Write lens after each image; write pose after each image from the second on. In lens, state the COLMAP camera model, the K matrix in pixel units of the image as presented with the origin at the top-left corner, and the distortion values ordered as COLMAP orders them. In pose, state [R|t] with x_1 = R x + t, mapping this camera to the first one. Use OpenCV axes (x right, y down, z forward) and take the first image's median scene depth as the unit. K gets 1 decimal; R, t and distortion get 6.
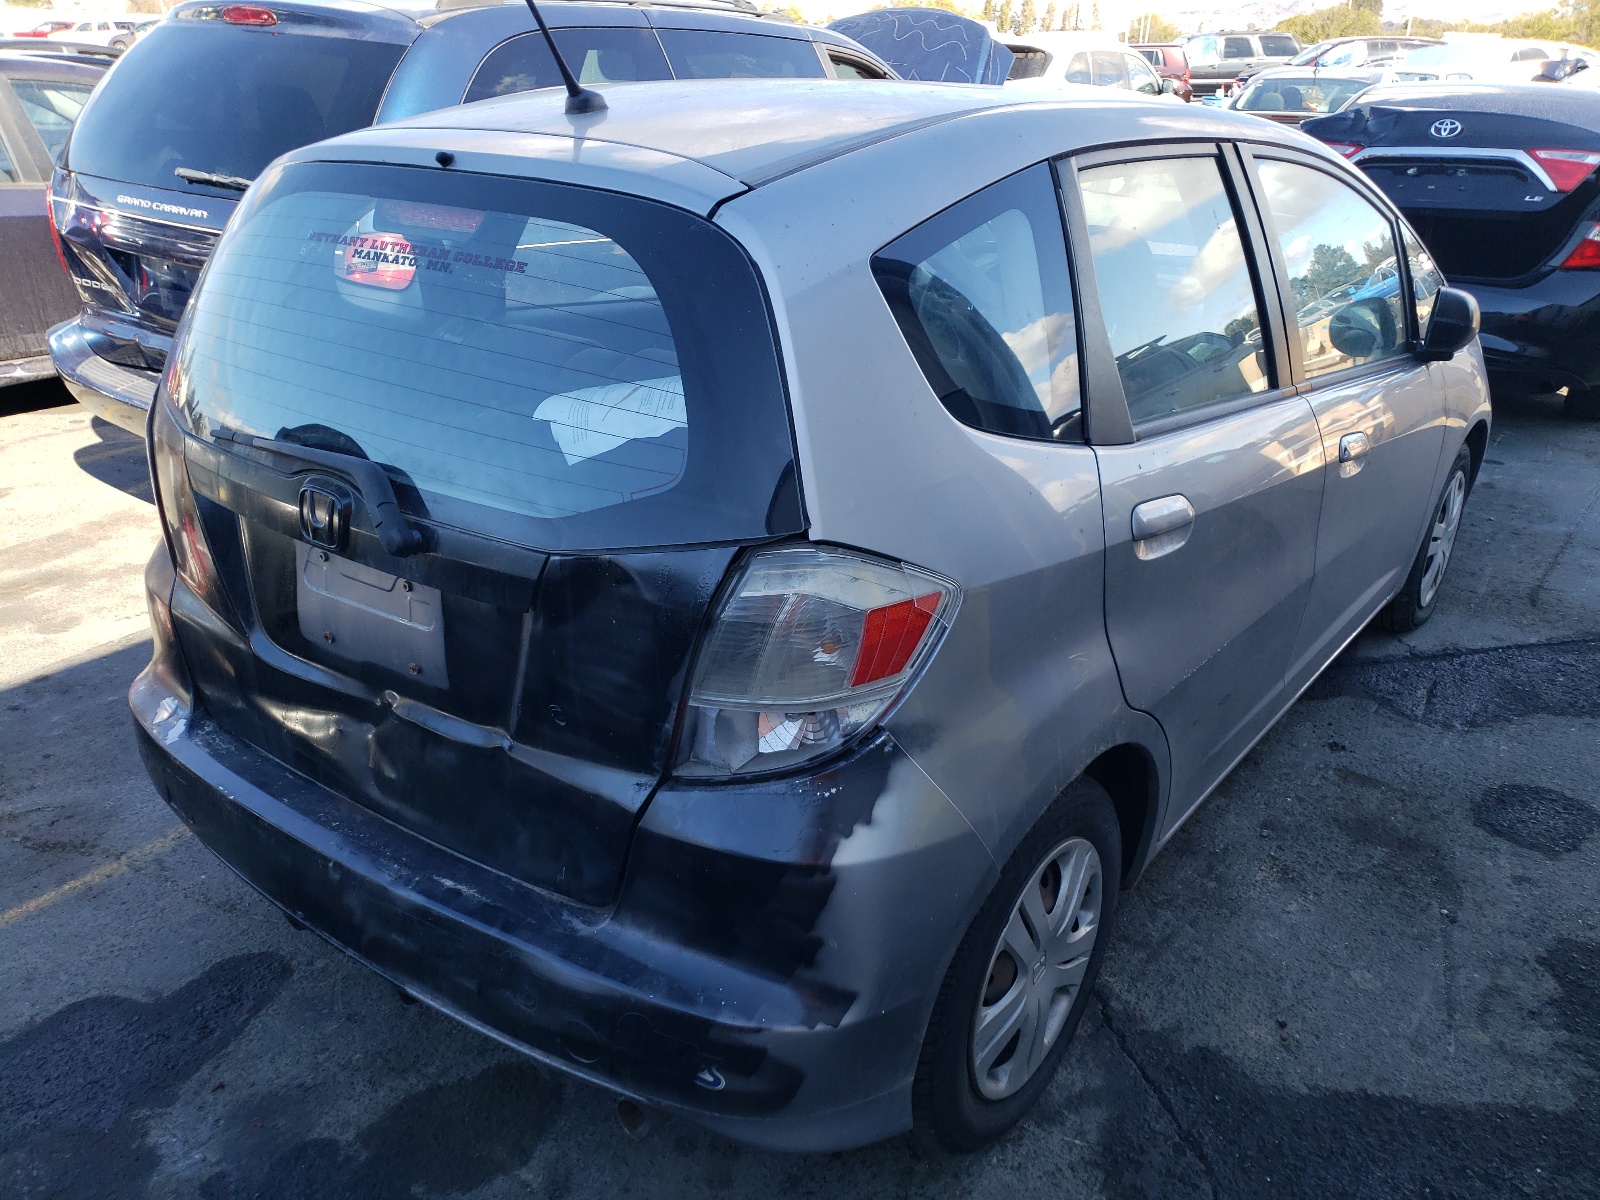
lens RADIAL K [[1227.6, 0, 816.6], [0, 1227.6, 599.7], [0, 0, 1]] dist [-0.004207, -0.001304]
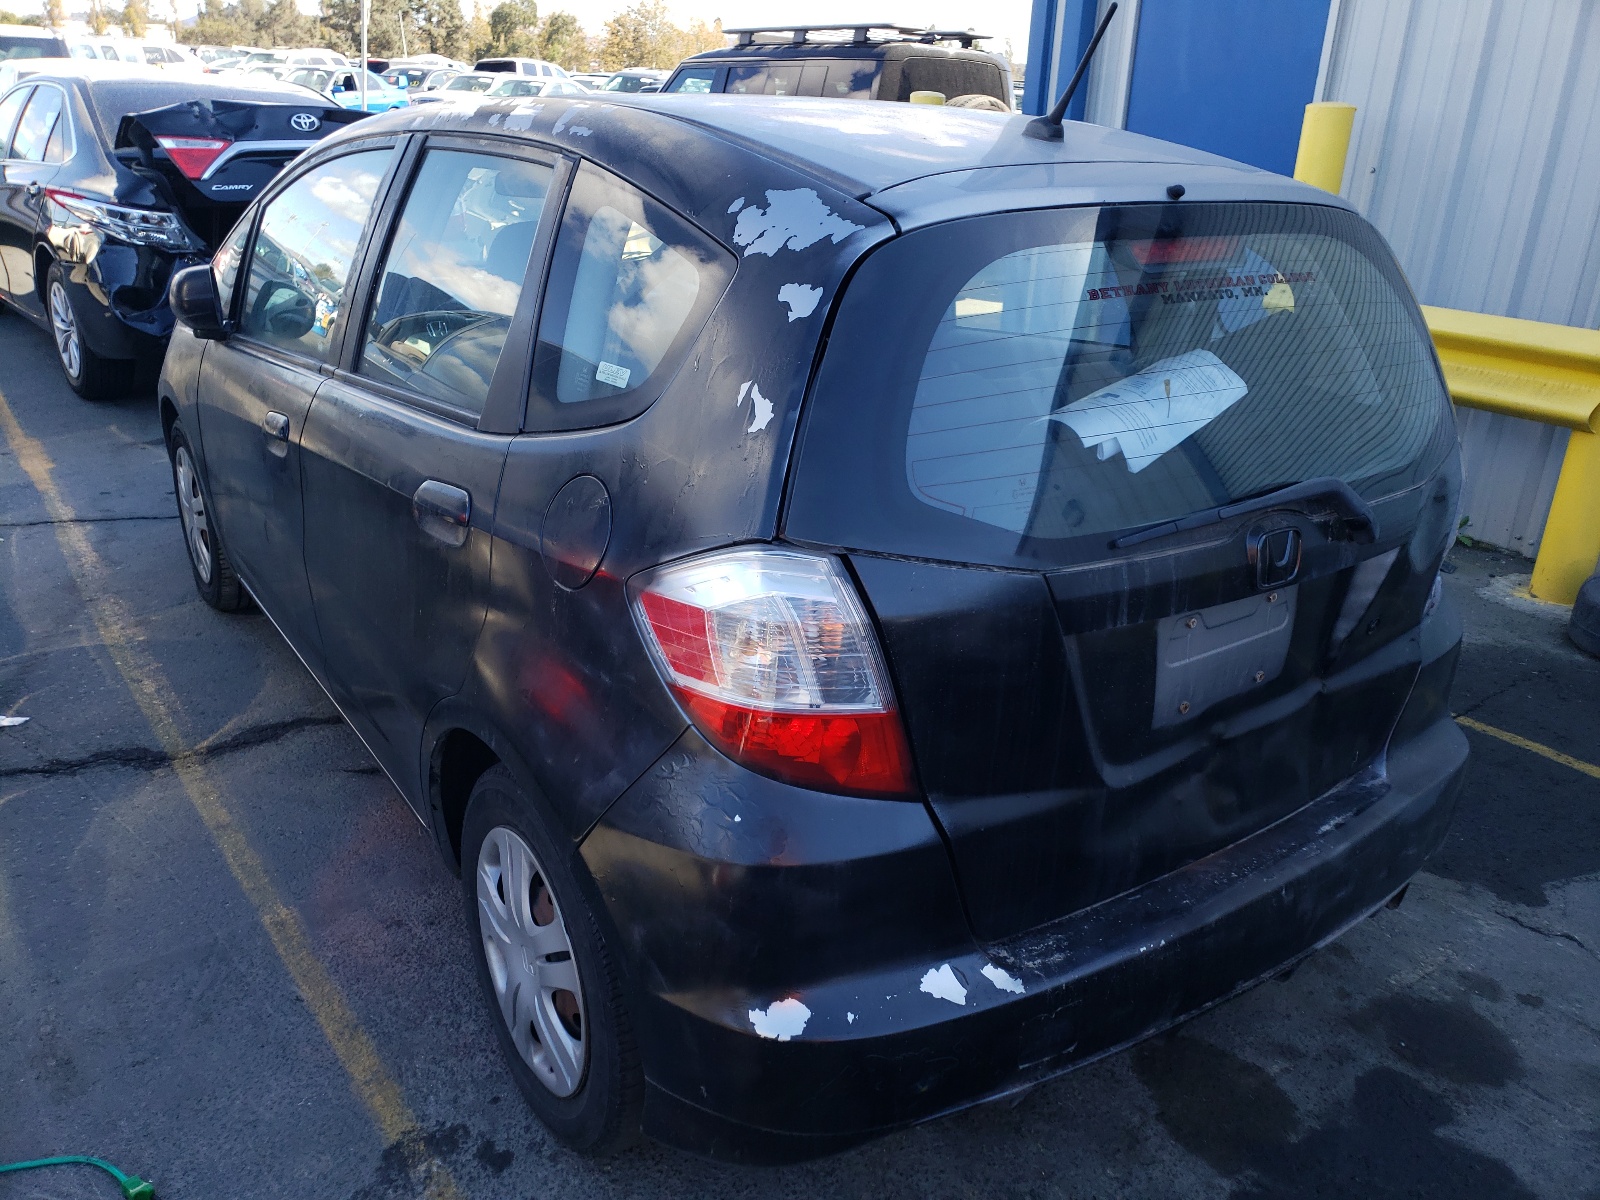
lens RADIAL K [[1227.6, 0, 816.6], [0, 1227.6, 599.7], [0, 0, 1]] dist [-0.004207, -0.001304]
pose [[0.345269, -0.356158, 0.868298, -1.191990], [0.343381, 0.908983, 0.236305, -0.338390], [-0.873430, 0.216568, 0.436141, 0.759077]]
